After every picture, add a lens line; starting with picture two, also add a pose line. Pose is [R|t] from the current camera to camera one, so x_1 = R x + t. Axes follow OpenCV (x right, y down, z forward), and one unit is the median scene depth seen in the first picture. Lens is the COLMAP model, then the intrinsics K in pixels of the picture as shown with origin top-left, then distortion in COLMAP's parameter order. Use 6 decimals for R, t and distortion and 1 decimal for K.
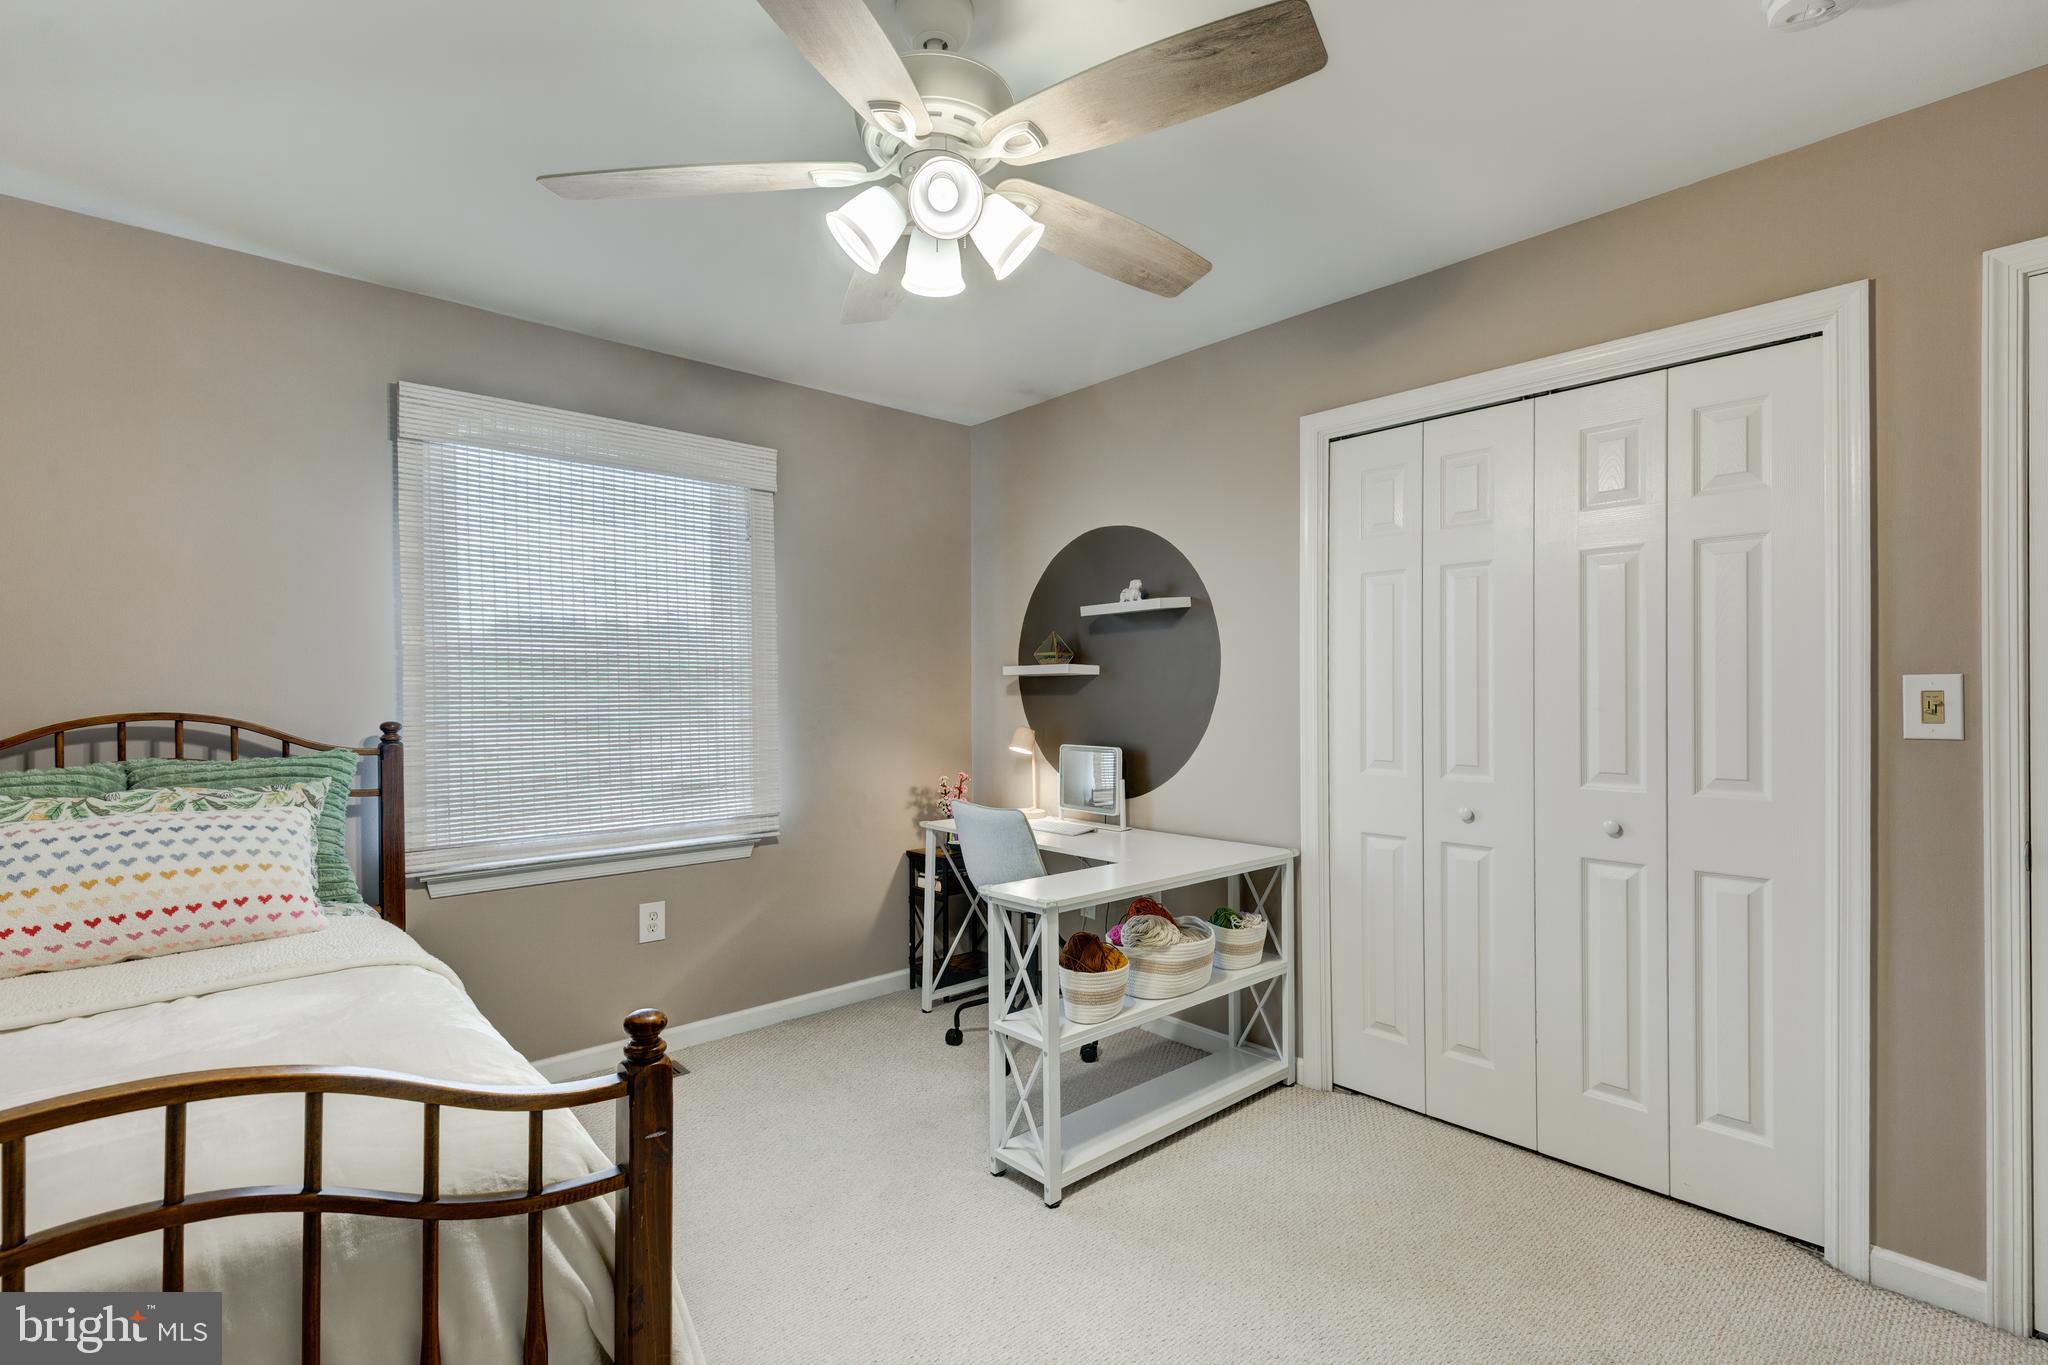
lens RADIAL K [[933.9, 0, 1020.7], [0, 933.9, 681.8], [0, 0, 1]] dist [0.000448, 0.000114]
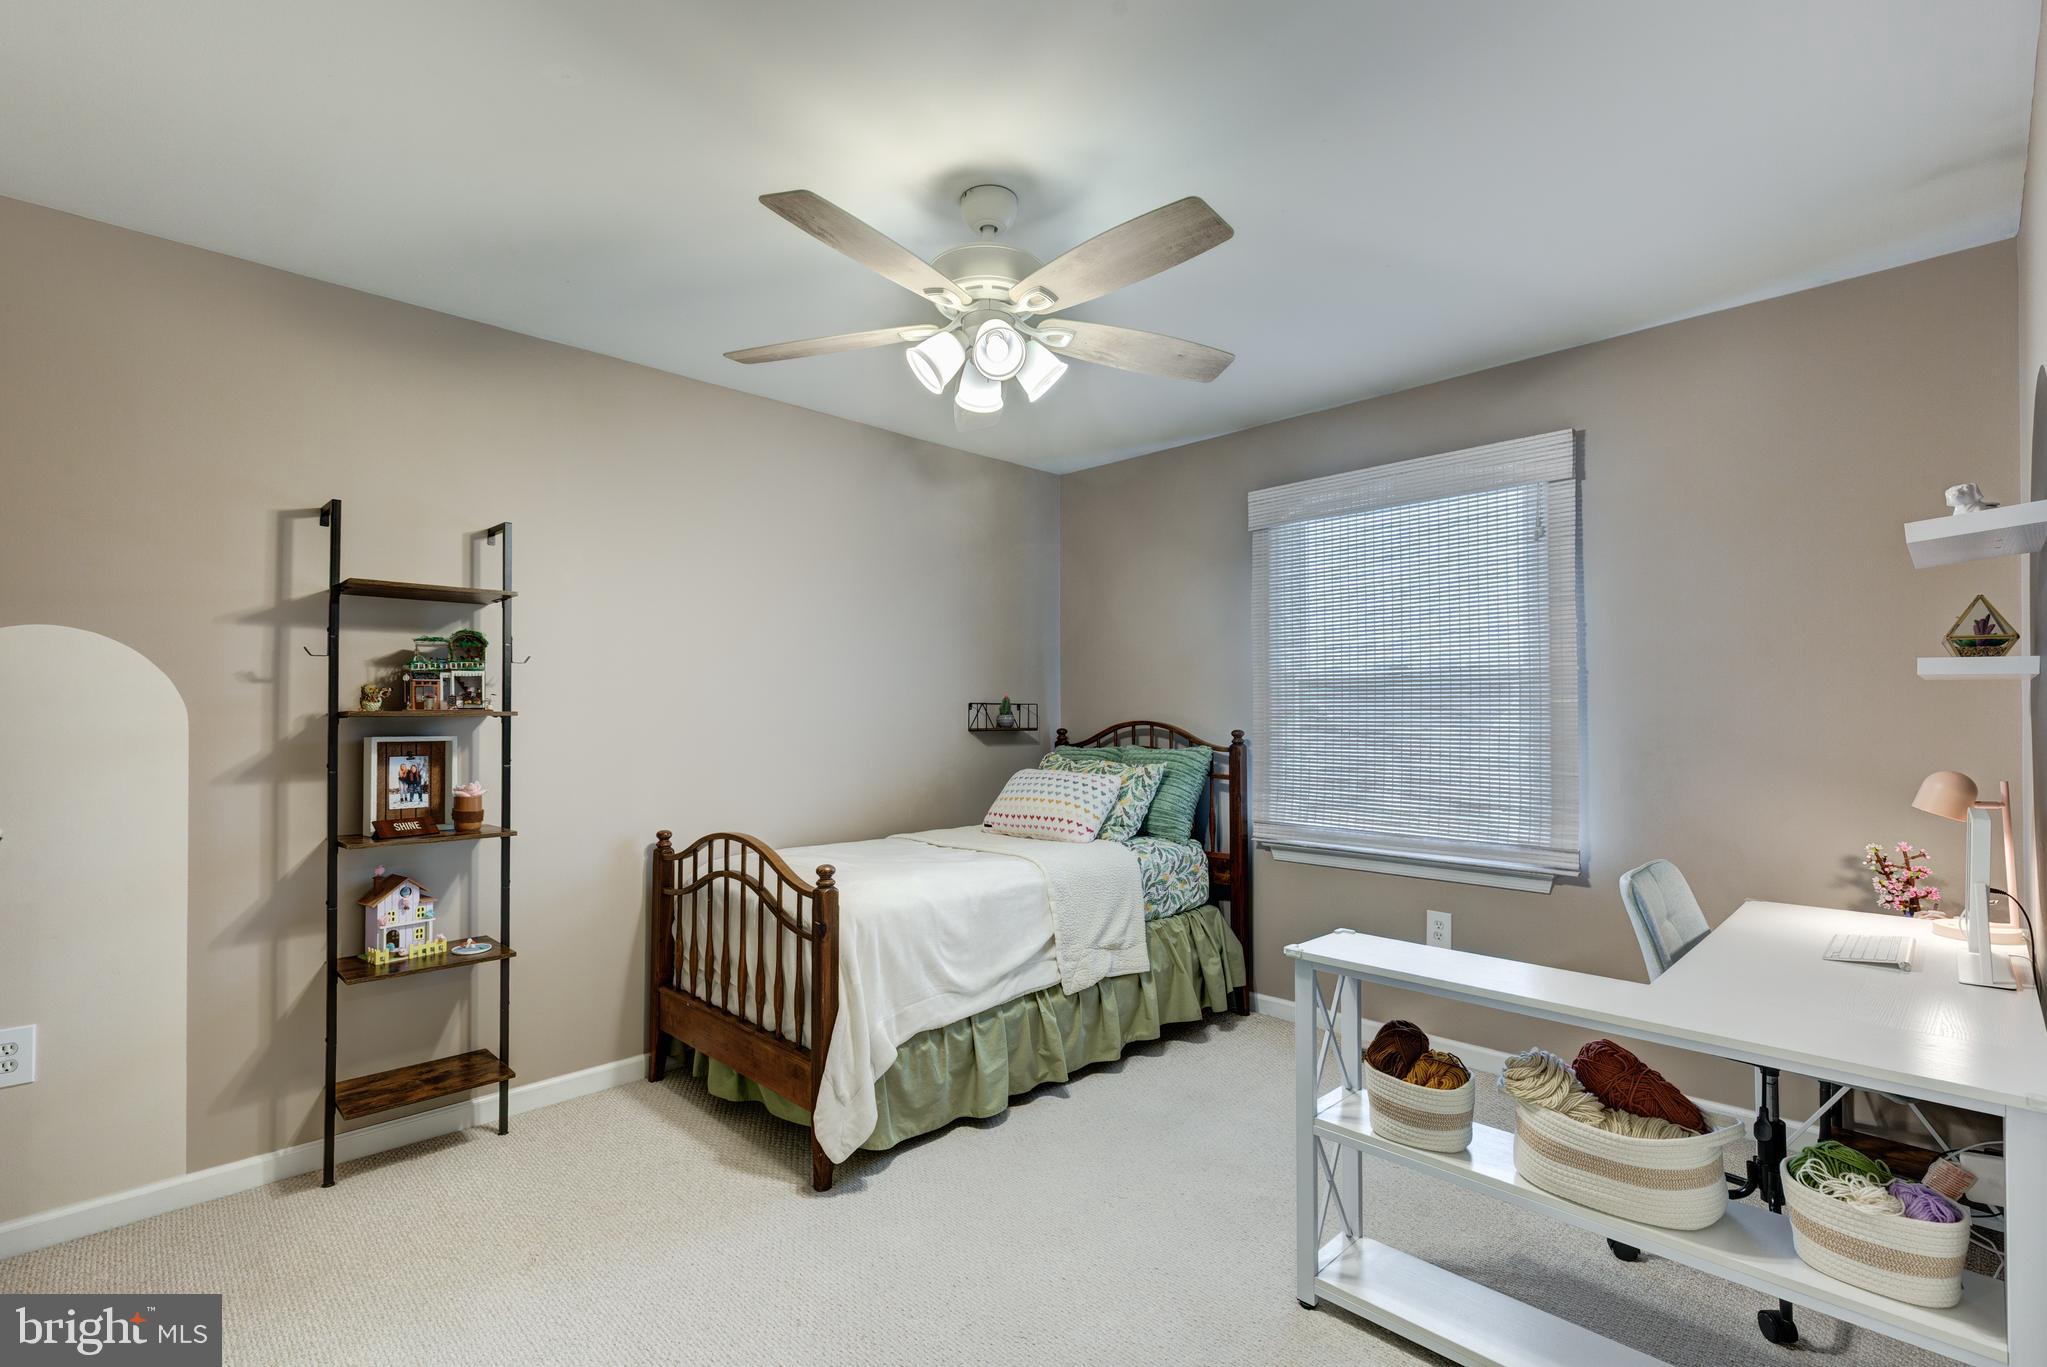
lens RADIAL K [[933.5, 0, 1021.1], [0, 933.5, 699.2], [0, 0, 1]] dist [0.000448, 0.000114]
pose [[0.045210, -0.009059, -0.998936, 0.727672], [0.012997, 0.999880, -0.008479, 0.003028], [0.998893, -0.012600, 0.045323, 0.571873]]
